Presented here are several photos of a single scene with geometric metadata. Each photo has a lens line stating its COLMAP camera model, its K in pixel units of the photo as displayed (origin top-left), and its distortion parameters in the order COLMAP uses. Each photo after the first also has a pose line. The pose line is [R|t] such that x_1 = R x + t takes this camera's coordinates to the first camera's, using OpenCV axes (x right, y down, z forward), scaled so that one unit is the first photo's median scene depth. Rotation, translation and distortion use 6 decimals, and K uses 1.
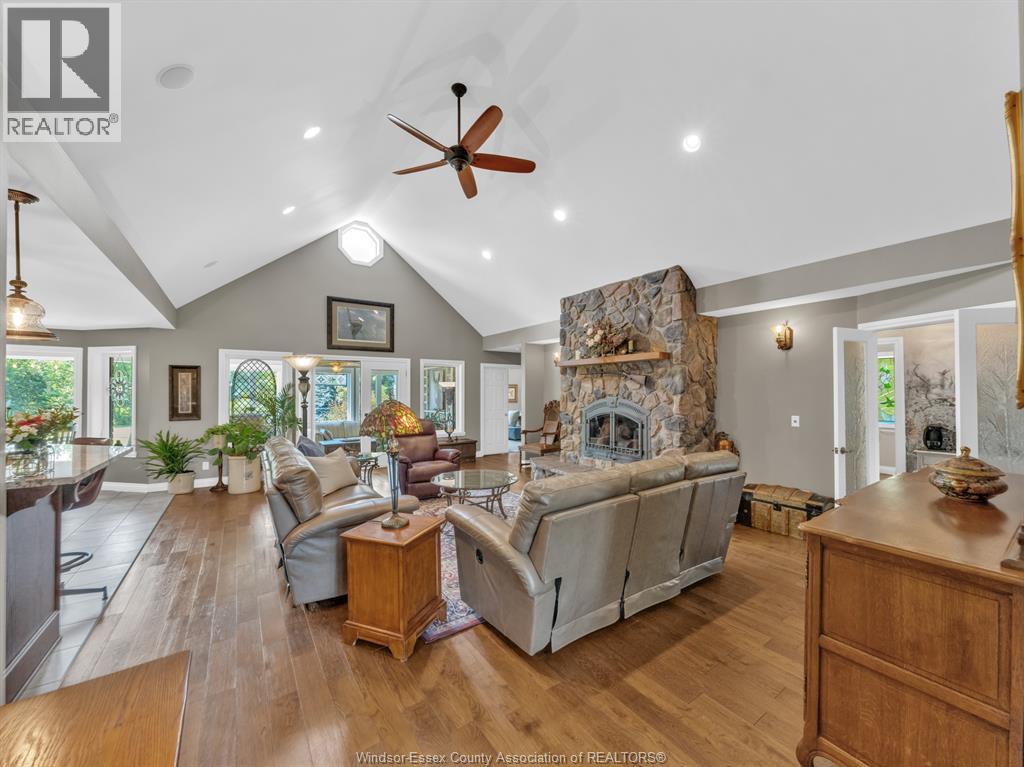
lens RADIAL K [[398.6, 0, 511.8], [0, 398.6, 387.9], [0, 0, 1]] dist [-0.001147, -0.000091]
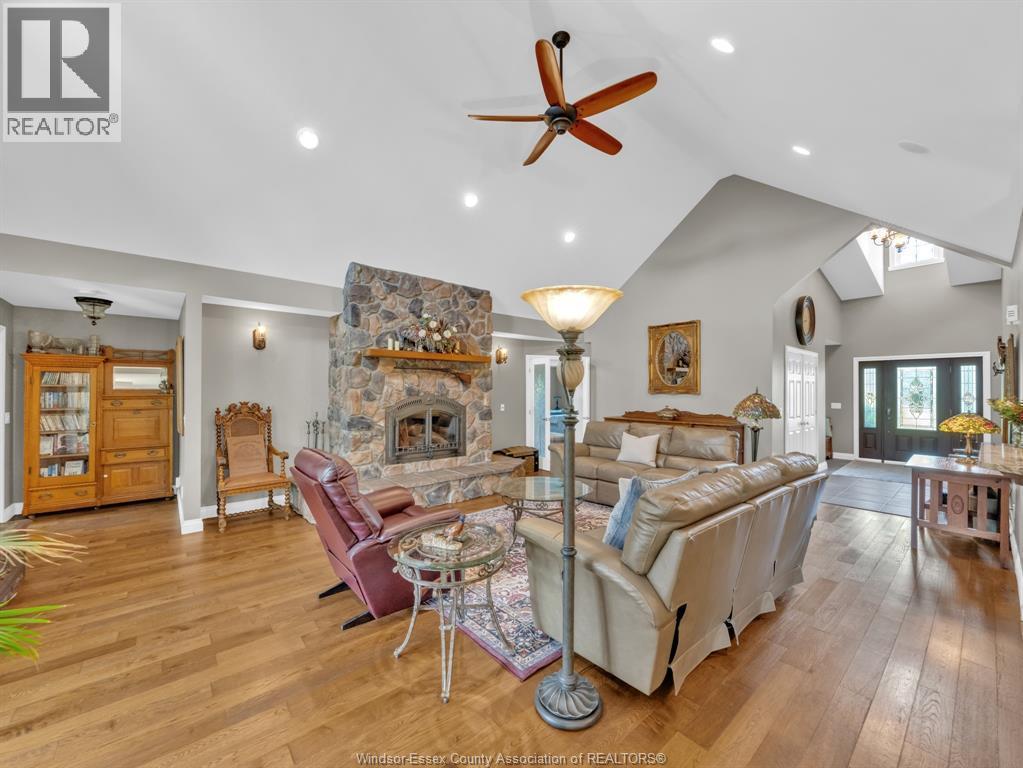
lens RADIAL K [[398.2, 0, 511.6], [0, 398.2, 389.8], [0, 0, 1]] dist [-0.001147, -0.000091]
pose [[-0.099074, 0.006597, 0.995058, -0.752068], [-0.007670, 0.999943, -0.007393, 0.018076], [-0.995050, -0.008365, -0.099018, 0.912599]]
